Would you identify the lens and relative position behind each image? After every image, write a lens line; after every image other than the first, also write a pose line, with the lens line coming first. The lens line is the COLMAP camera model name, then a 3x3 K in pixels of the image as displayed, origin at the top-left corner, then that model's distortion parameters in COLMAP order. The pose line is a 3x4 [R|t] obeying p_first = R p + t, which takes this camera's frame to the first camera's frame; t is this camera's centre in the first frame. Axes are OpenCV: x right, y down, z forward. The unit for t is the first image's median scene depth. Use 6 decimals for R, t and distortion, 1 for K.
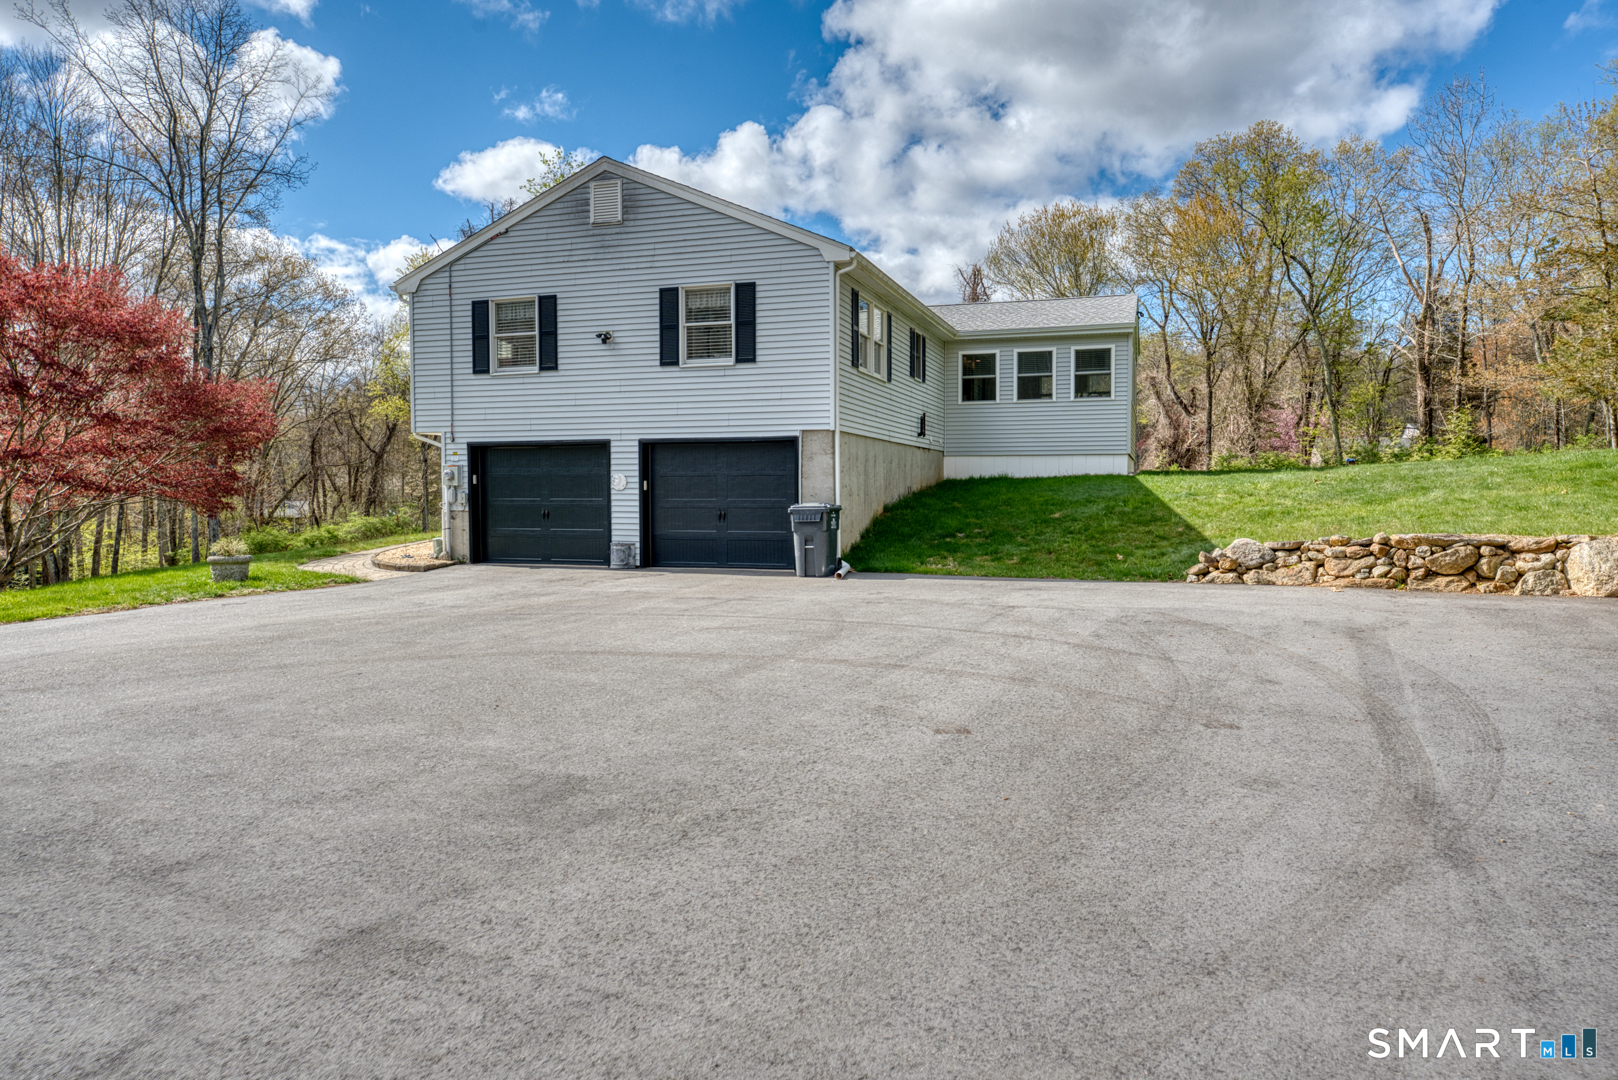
lens RADIAL K [[1045.4, 0, 809.0], [0, 1045.4, 540.0], [0, 0, 1]] dist [0.009225, 0.000335]
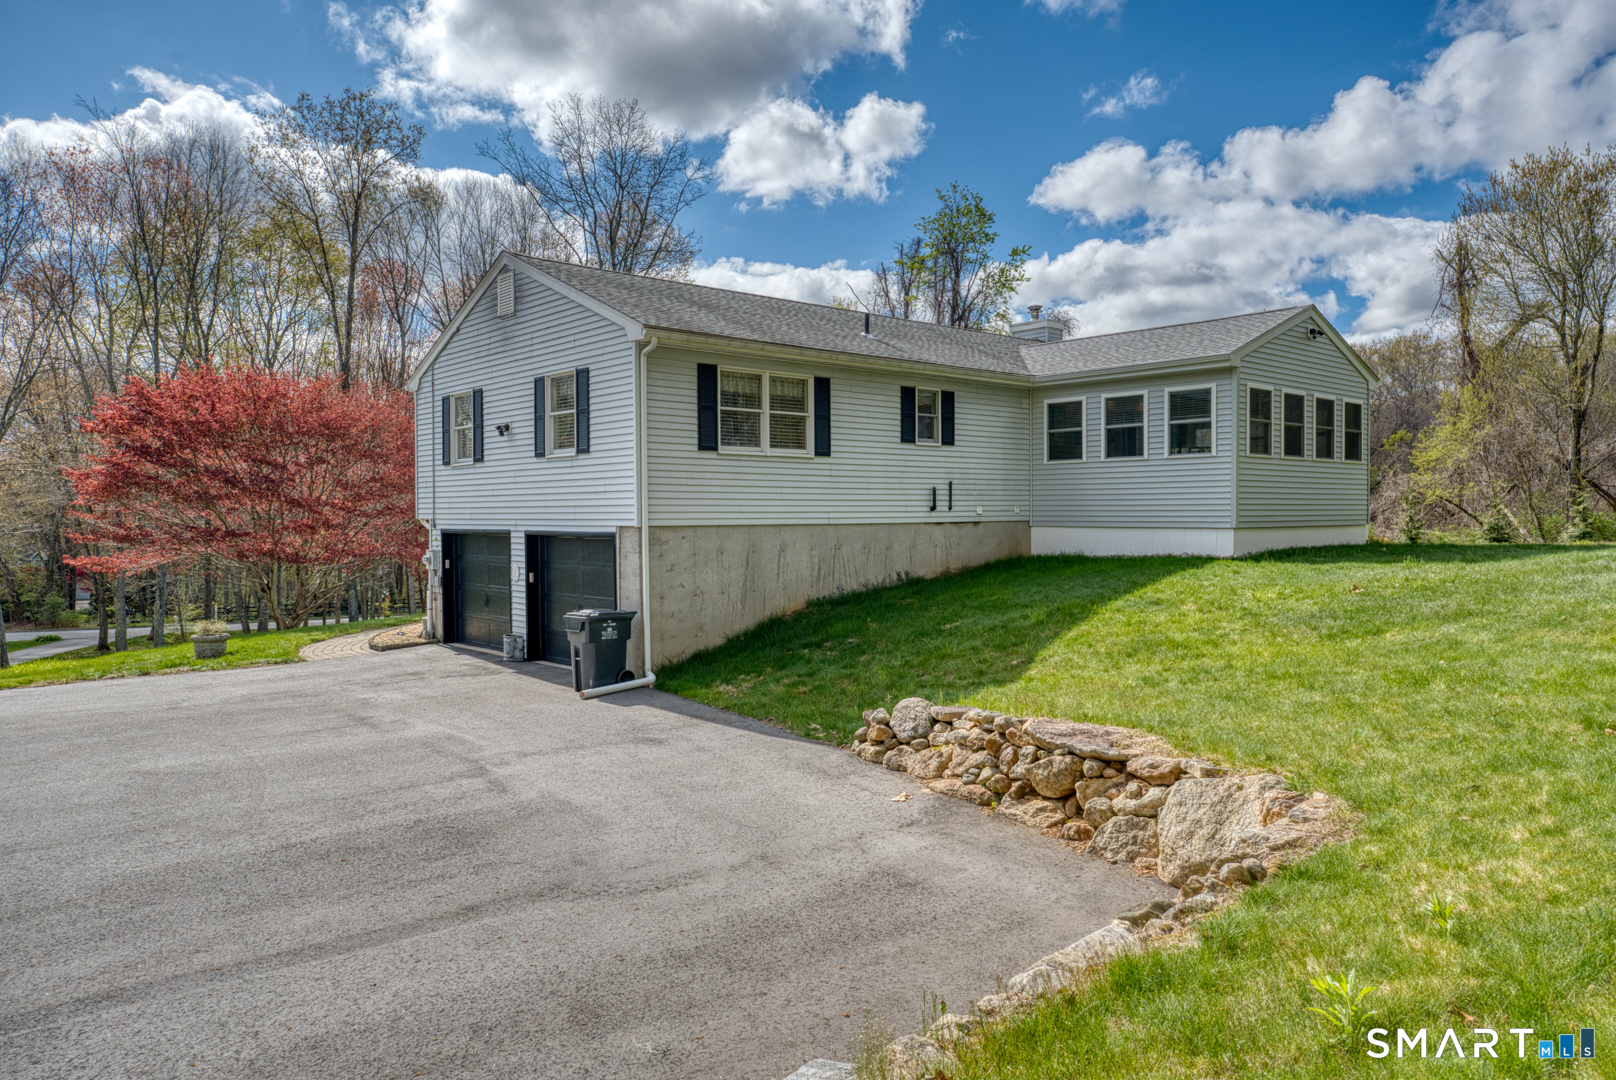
lens RADIAL K [[1078.1, 0, 808.0], [0, 1078.1, 540.0], [0, 0, 1]] dist [0.067620, -0.001322]
pose [[0.862242, 0.010700, -0.506383, 0.524314], [-0.019629, 0.999732, -0.012299, -0.071930], [0.506115, 0.020545, 0.862221, 0.227657]]
